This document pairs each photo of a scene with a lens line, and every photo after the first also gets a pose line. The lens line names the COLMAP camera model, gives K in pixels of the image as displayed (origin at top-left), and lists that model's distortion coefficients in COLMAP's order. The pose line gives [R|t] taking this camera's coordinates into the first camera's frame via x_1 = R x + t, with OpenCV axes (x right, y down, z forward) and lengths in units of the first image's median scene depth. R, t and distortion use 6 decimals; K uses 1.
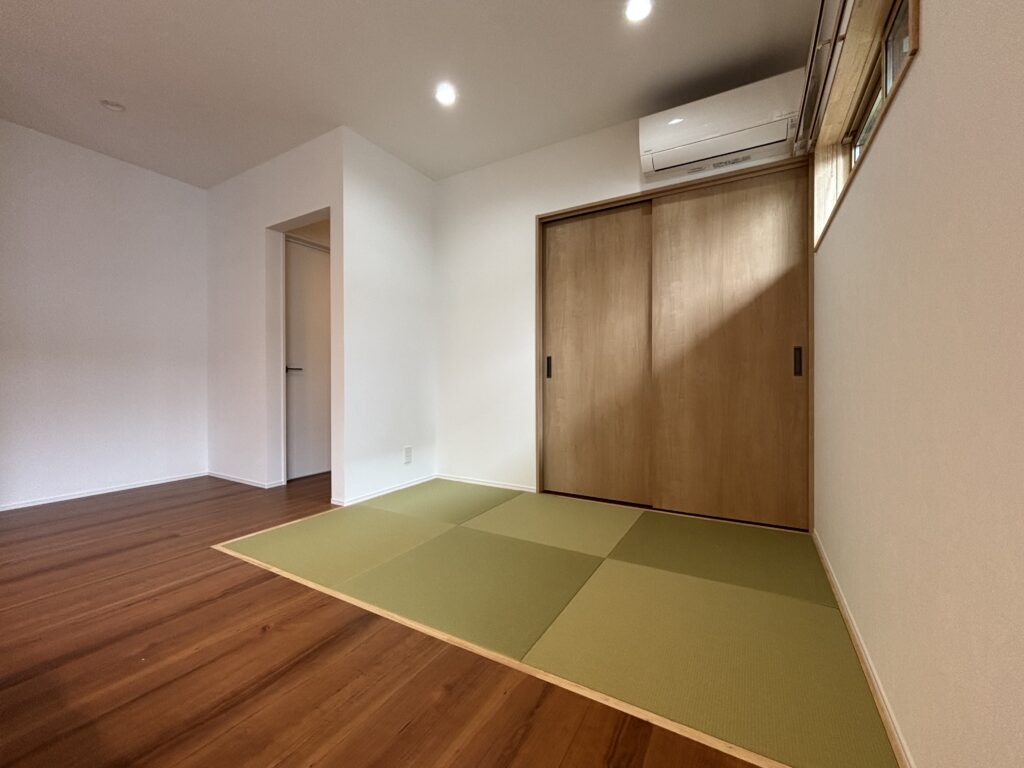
lens RADIAL K [[414.8, 0, 507.5], [0, 414.8, 383.1], [0, 0, 1]] dist [0.022474, -0.005075]
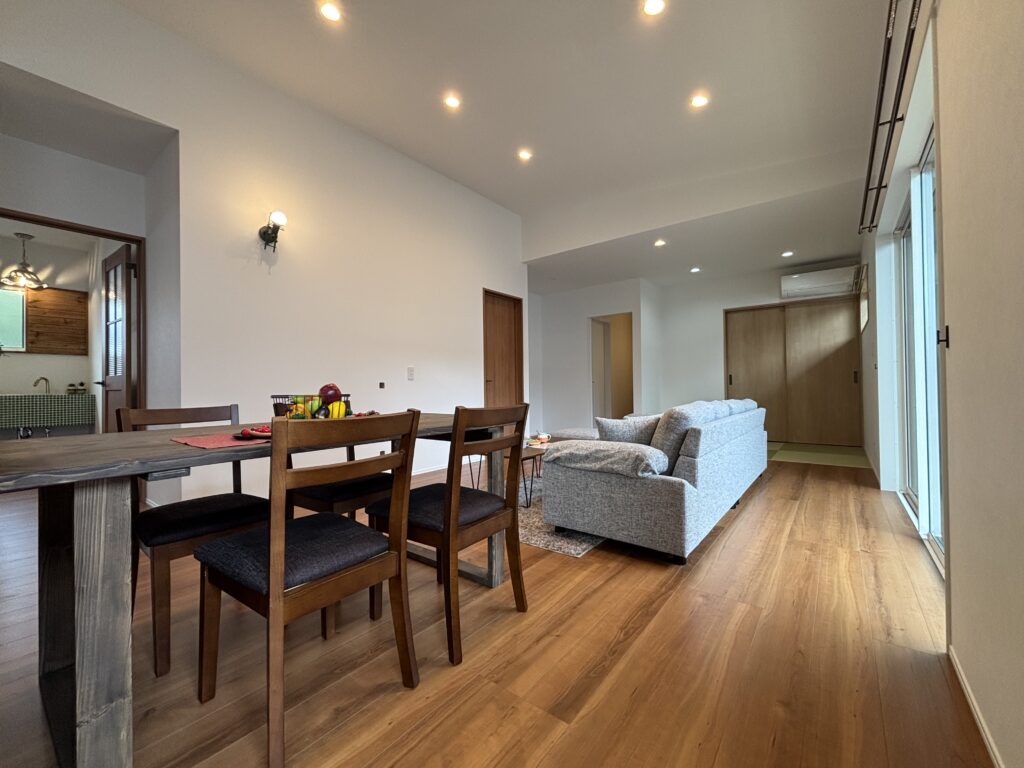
lens RADIAL K [[407.8, 0, 512.0], [0, 407.8, 384.0], [0, 0, 1]] dist [-0.001767, -0.000147]
pose [[0.990794, -0.011259, -0.134912, -0.859826], [0.009857, 0.999890, -0.011059, -0.005964], [0.135021, 0.009627, 0.990796, -1.437247]]
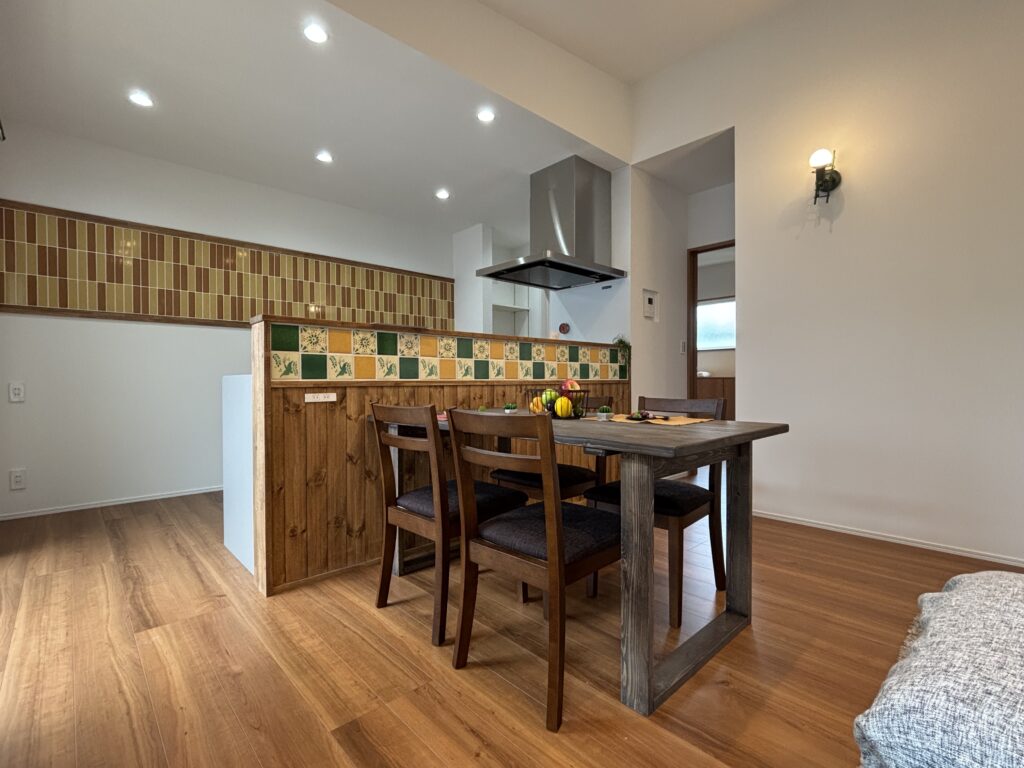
lens RADIAL K [[476.4, 0, 510.5], [0, 476.4, 387.6], [0, 0, 1]] dist [-0.001104, -0.000543]
pose [[-0.278434, 0.015841, -0.960325, -0.489709], [0.003153, 0.999874, 0.015579, -0.014979], [0.960450, 0.001310, -0.278449, -0.763960]]
